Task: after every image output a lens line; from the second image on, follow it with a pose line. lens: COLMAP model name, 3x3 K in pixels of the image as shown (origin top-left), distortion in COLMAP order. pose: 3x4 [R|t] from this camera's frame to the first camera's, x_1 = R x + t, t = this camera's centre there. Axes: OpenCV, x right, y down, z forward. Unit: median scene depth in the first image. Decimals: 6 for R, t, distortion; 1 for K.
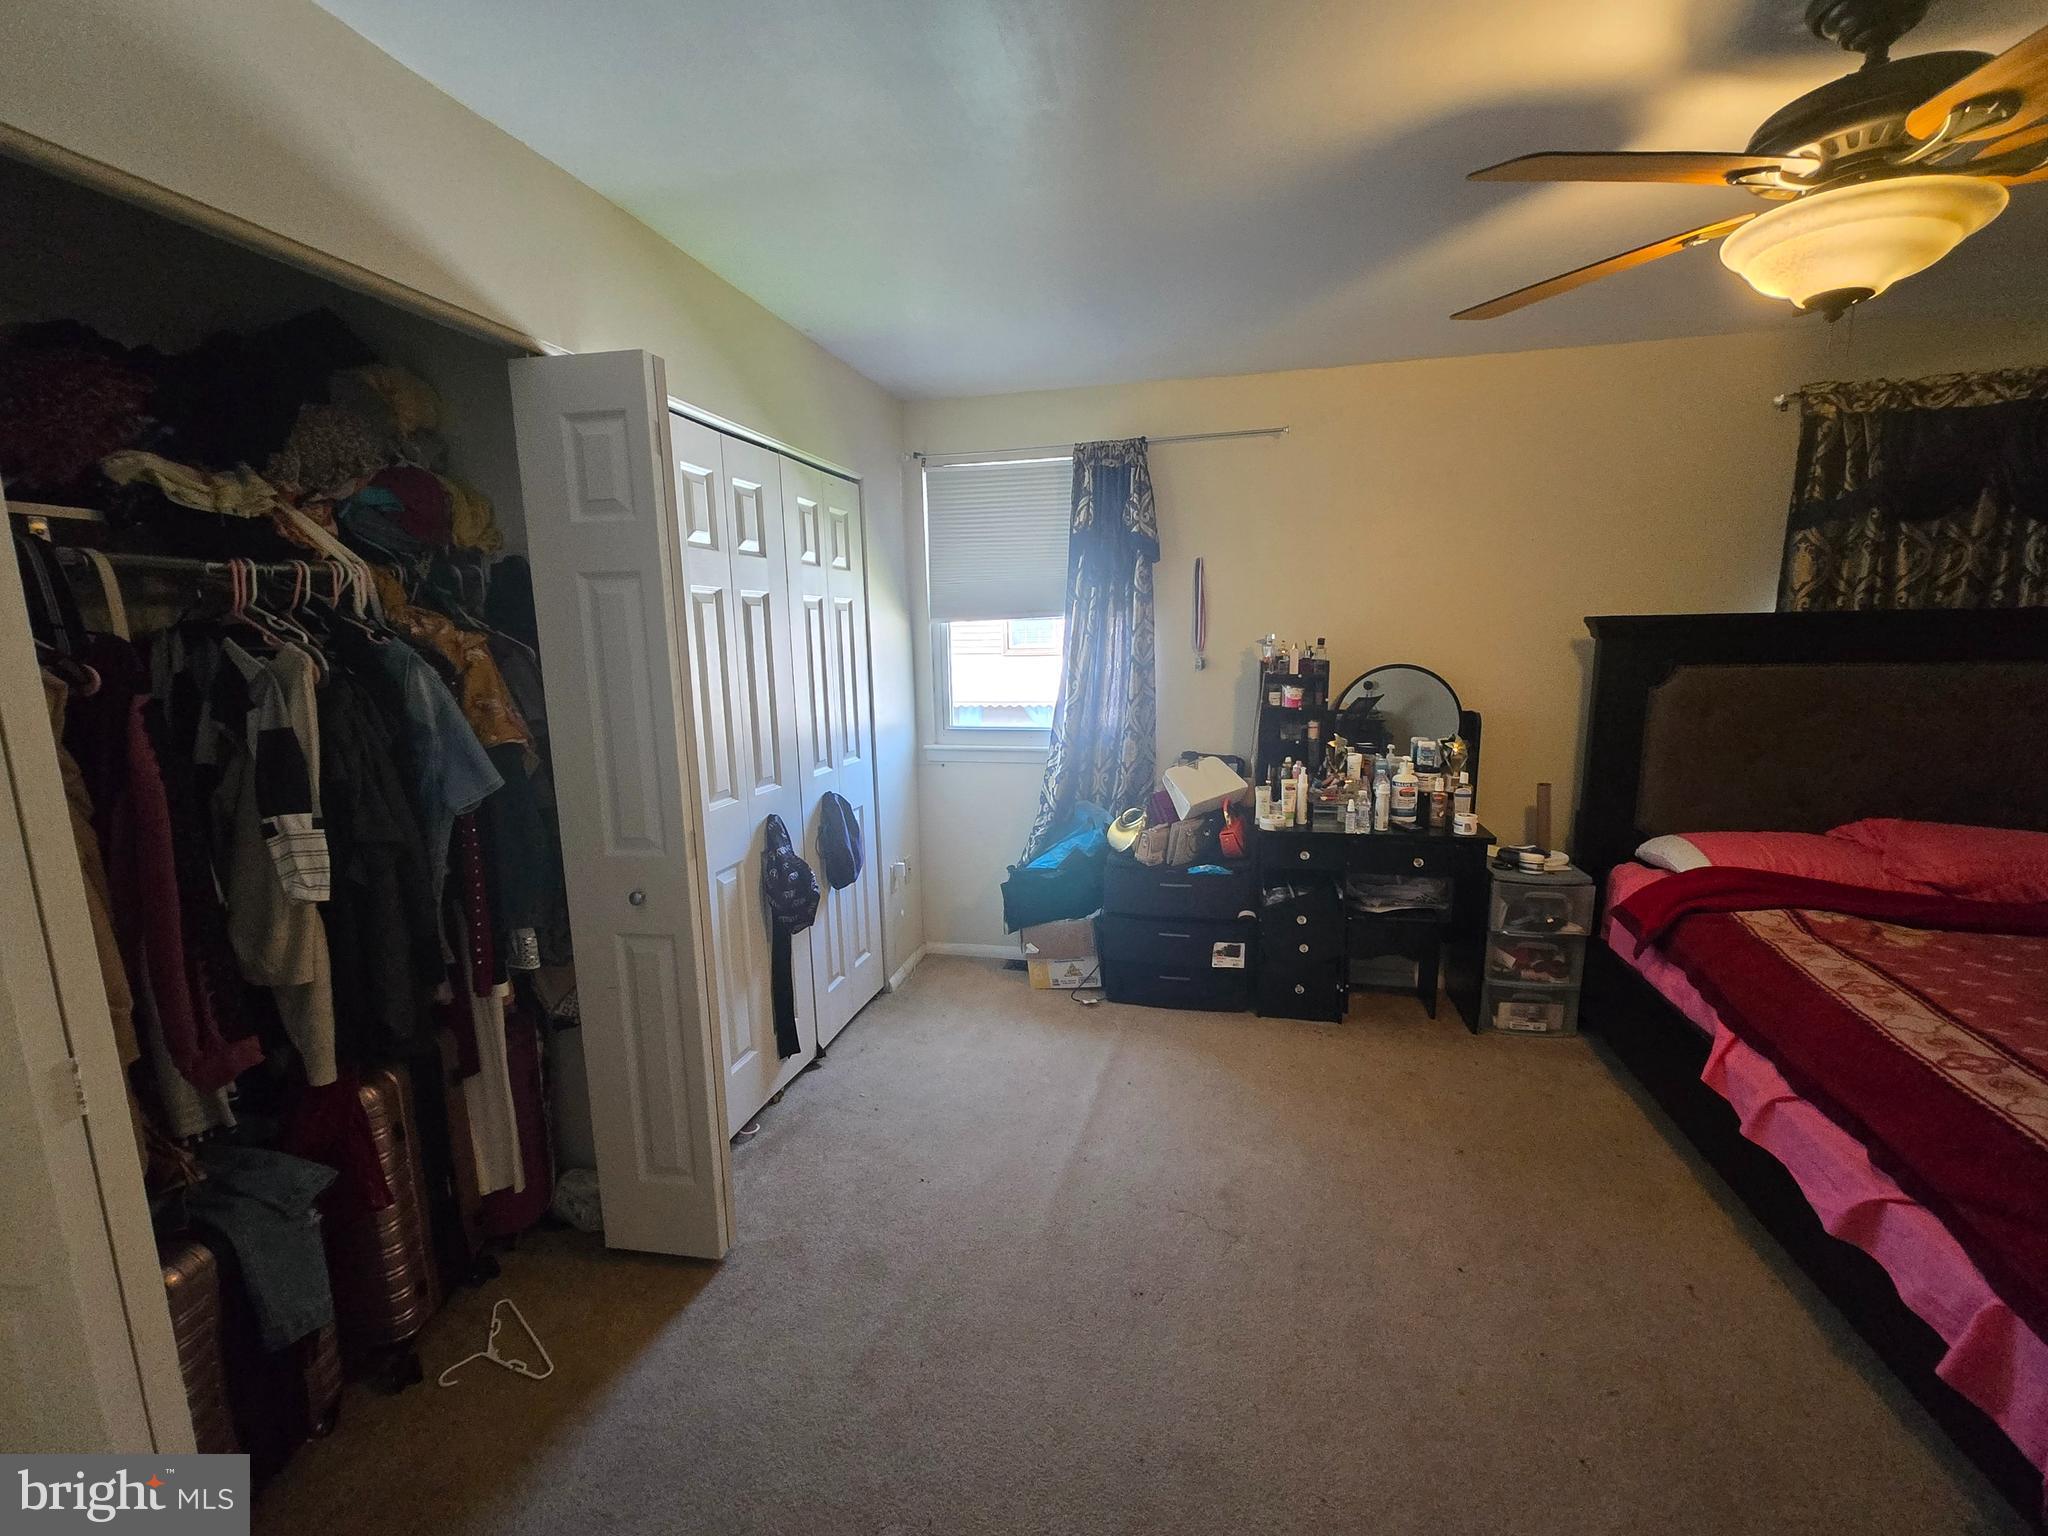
lens RADIAL K [[850.0, 0, 1026.4], [0, 850.0, 773.0], [0, 0, 1]] dist [-0.000732, -0.000189]
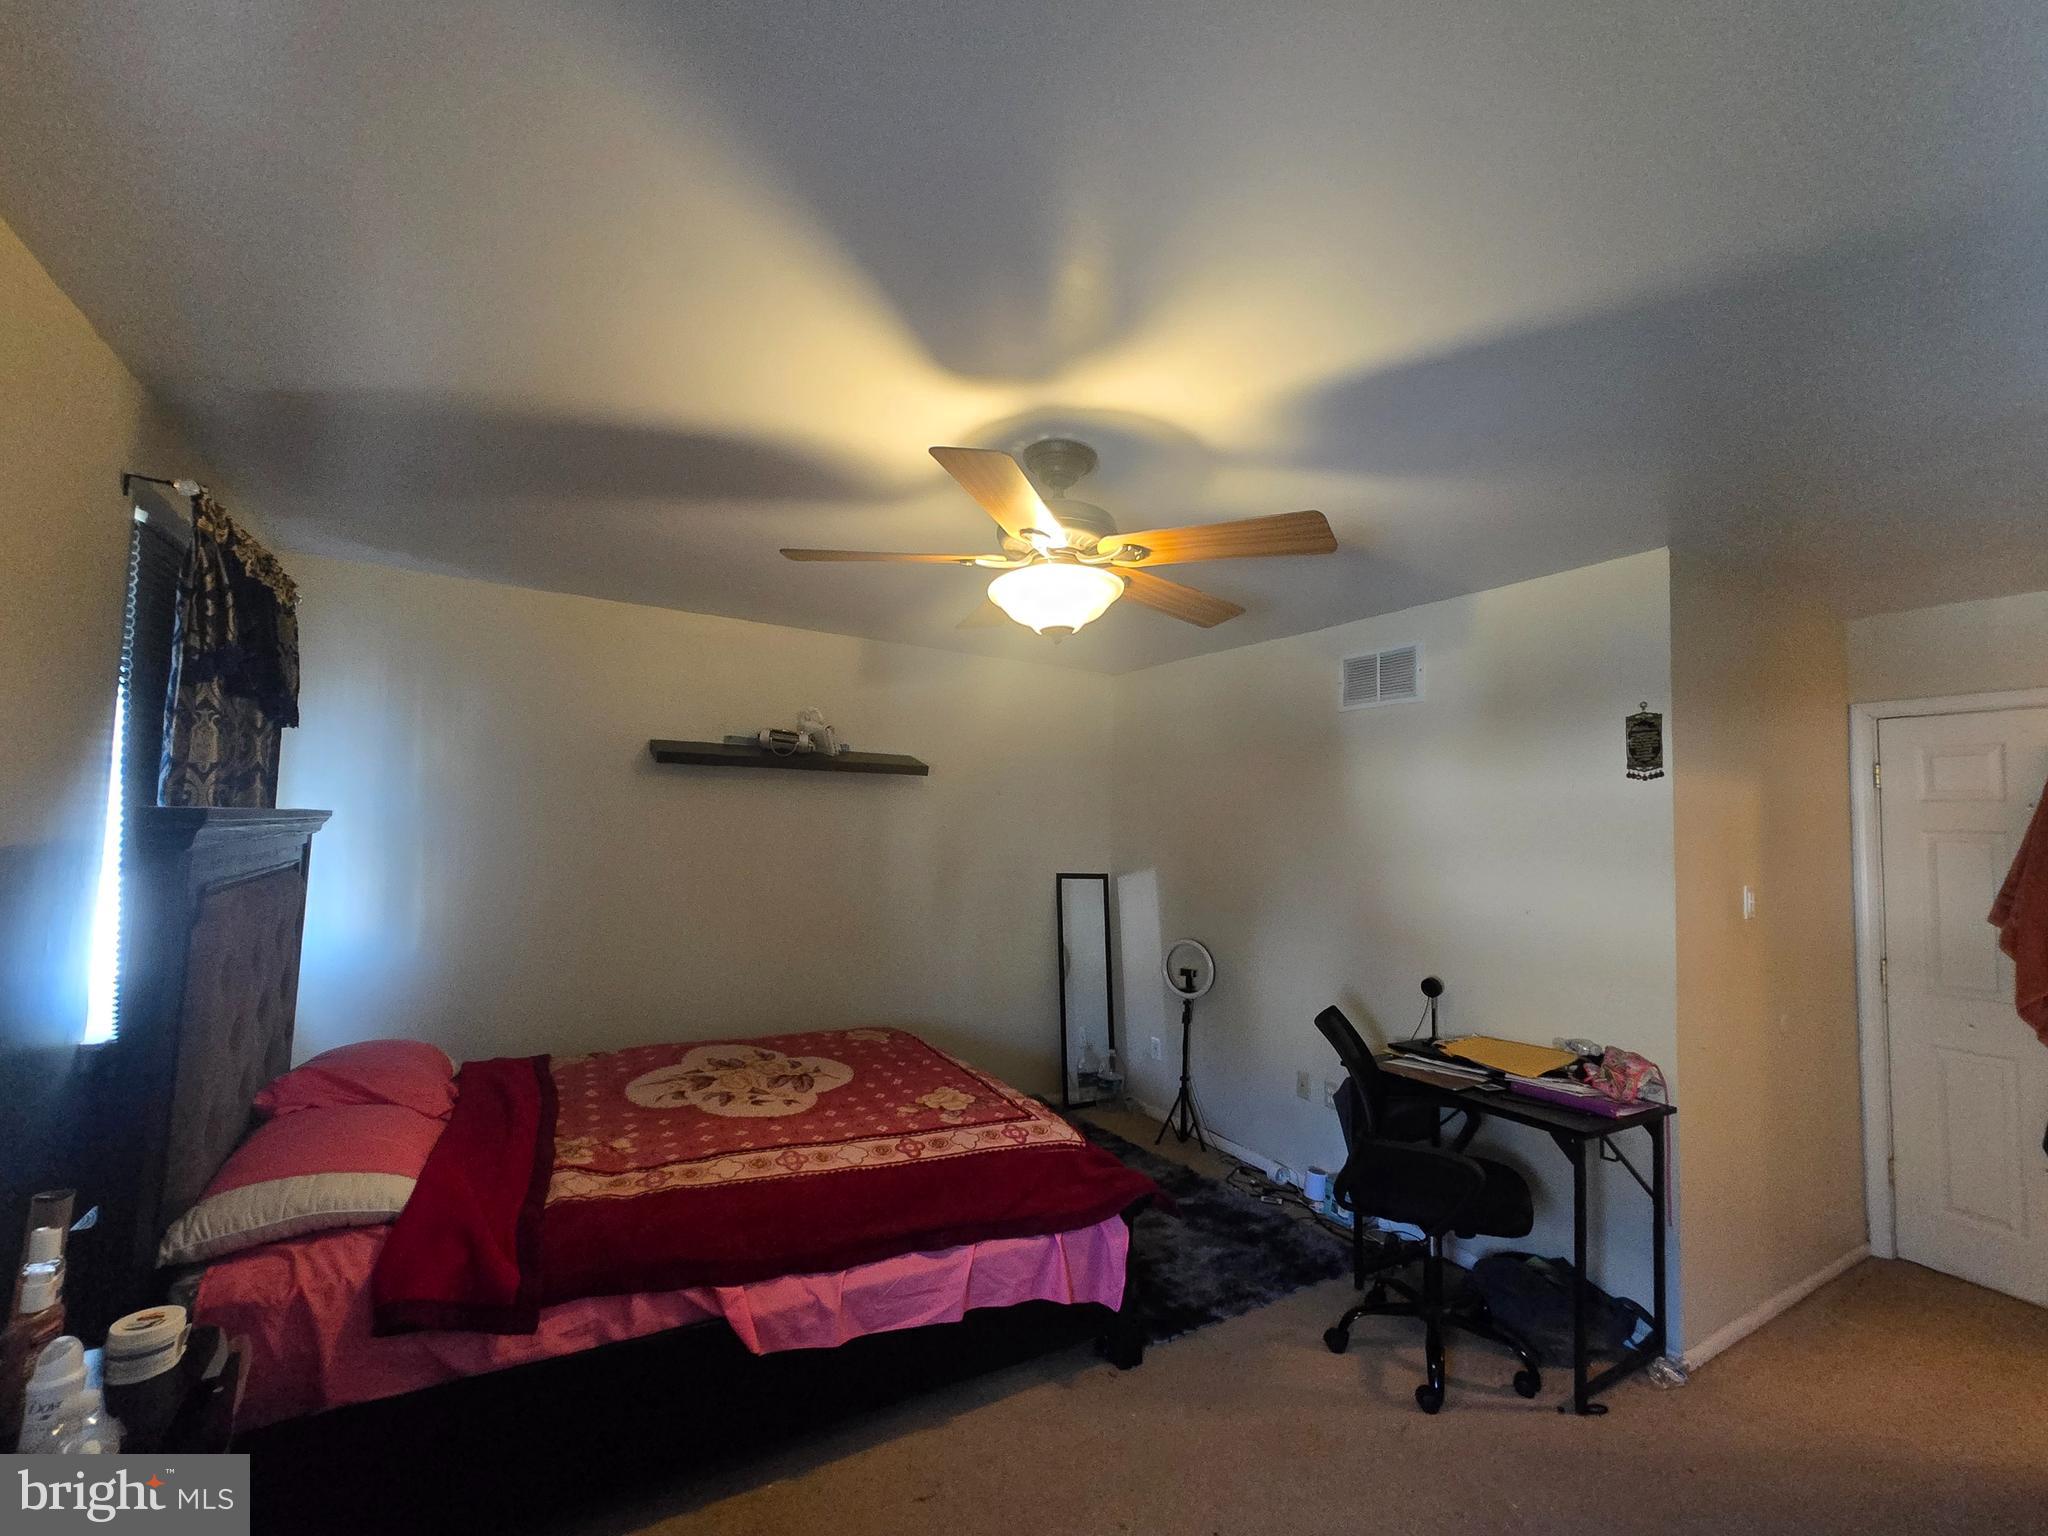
lens RADIAL K [[850.0, 0, 1023.9], [0, 850.0, 773.8], [0, 0, 1]] dist [-0.000732, -0.000189]
pose [[-0.700166, 0.043624, 0.712647, -0.050589], [0.098954, 0.994428, 0.036348, -0.255273], [-0.707090, 0.095969, -0.700581, 1.466310]]
